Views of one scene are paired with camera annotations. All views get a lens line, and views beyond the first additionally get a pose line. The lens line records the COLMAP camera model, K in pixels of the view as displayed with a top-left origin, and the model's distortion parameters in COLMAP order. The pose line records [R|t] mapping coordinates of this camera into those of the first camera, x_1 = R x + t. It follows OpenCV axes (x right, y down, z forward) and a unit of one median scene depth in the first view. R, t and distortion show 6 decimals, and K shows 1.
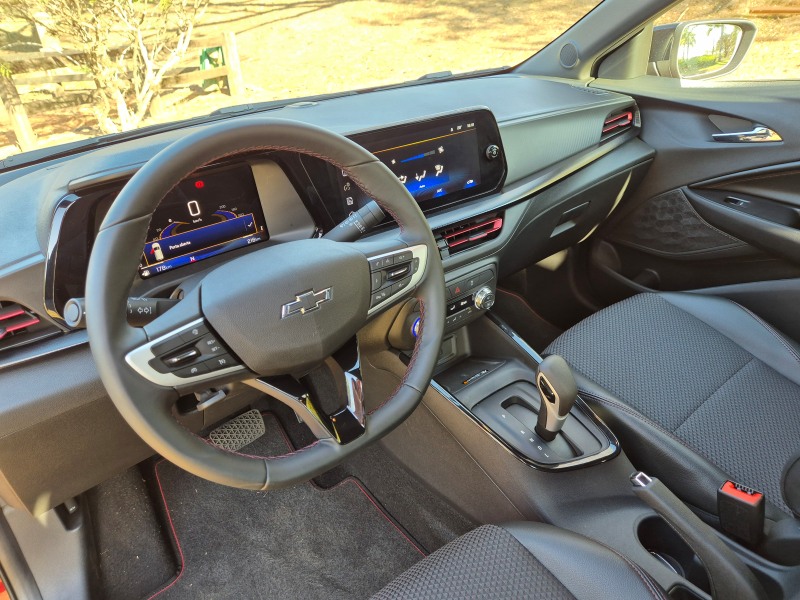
lens RADIAL K [[569.8, 0, 400.0], [0, 569.8, 300.0], [0, 0, 1]] dist [0.037547, -0.059873]
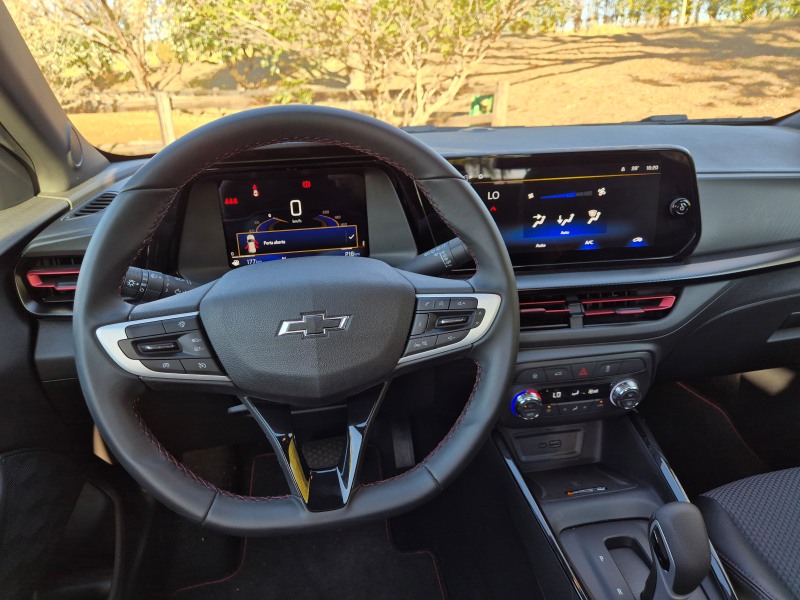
lens RADIAL K [[545.1, 0, 400.0], [0, 545.1, 300.0], [0, 0, 1]] dist [0.008496, 0.001108]
pose [[0.873586, 0.225744, -0.431146, 0.185959], [-0.260585, 0.965186, -0.022635, -0.031133], [0.411027, 0.132123, 0.901998, 0.230578]]
